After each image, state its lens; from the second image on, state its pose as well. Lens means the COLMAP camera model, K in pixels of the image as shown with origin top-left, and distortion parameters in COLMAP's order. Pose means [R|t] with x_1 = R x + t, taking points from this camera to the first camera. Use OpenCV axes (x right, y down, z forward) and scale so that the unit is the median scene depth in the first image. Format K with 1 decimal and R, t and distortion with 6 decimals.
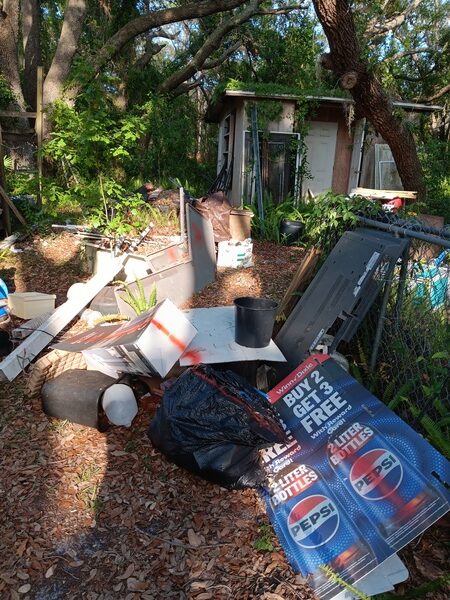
lens RADIAL K [[455.3, 0, 222.2], [0, 455.3, 305.1], [0, 0, 1]] dist [0.017304, -0.071505]
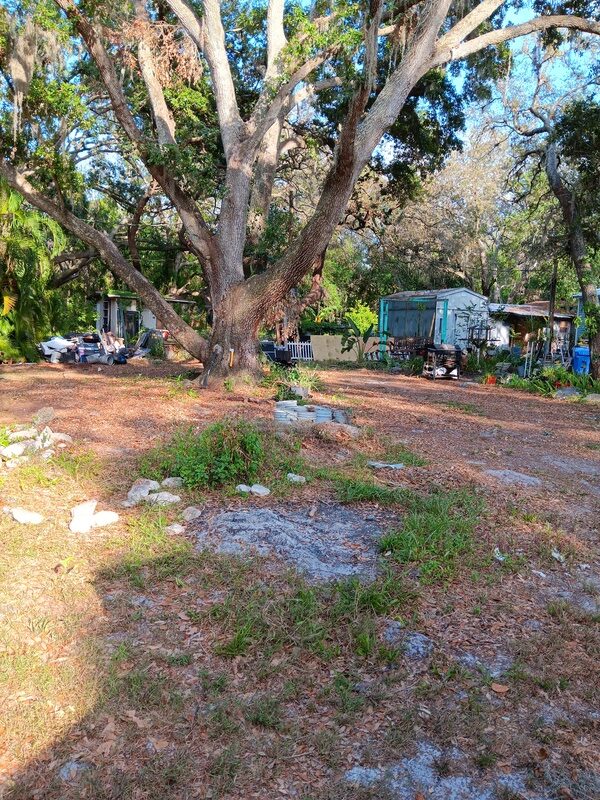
lens RADIAL K [[607.1, 0, 303.8], [0, 607.1, 396.3], [0, 0, 1]] dist [0.017304, -0.071505]
pose [[0.919948, -0.043052, 0.389670, -0.332427], [0.114354, 0.980196, -0.161677, 0.756656], [-0.374993, 0.193295, 0.906652, -2.373148]]
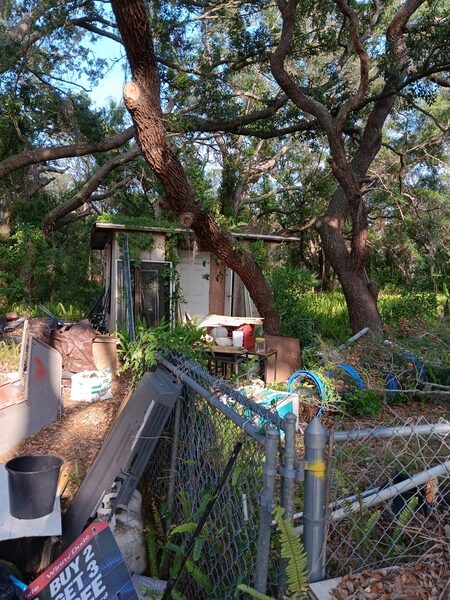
lens RADIAL K [[455.3, 0, 224.0], [0, 455.3, 305.3], [0, 0, 1]] dist [0.017304, -0.071505]
pose [[0.979683, -0.021637, 0.199381, 0.081540], [0.070646, 0.967673, -0.242113, -0.018766], [-0.187697, 0.251279, 0.949541, 0.008220]]
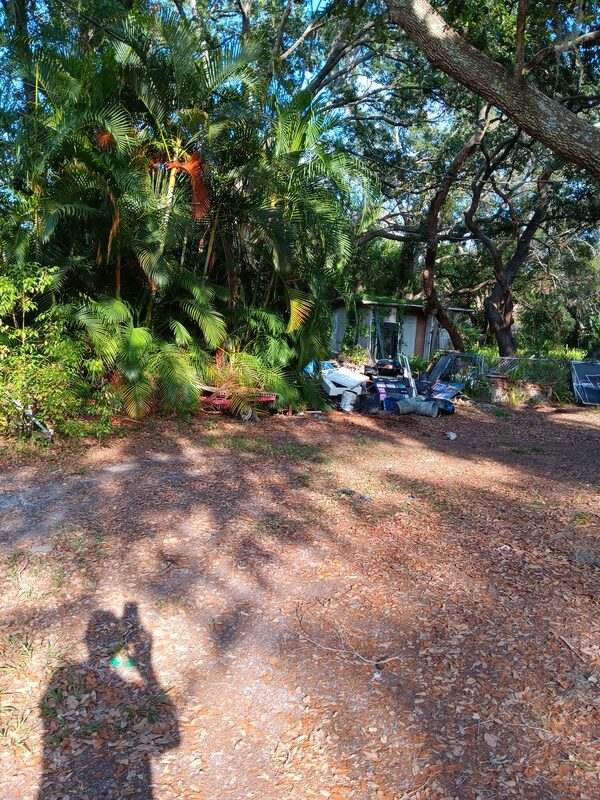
lens RADIAL K [[607.1, 0, 295.6], [0, 607.1, 403.3], [0, 0, 1]] dist [0.017304, -0.071505]
pose [[0.993916, 0.004562, 0.110049, -0.550828], [0.015815, 0.982878, -0.183578, 0.416960], [-0.109002, 0.184201, 0.976826, -1.386318]]
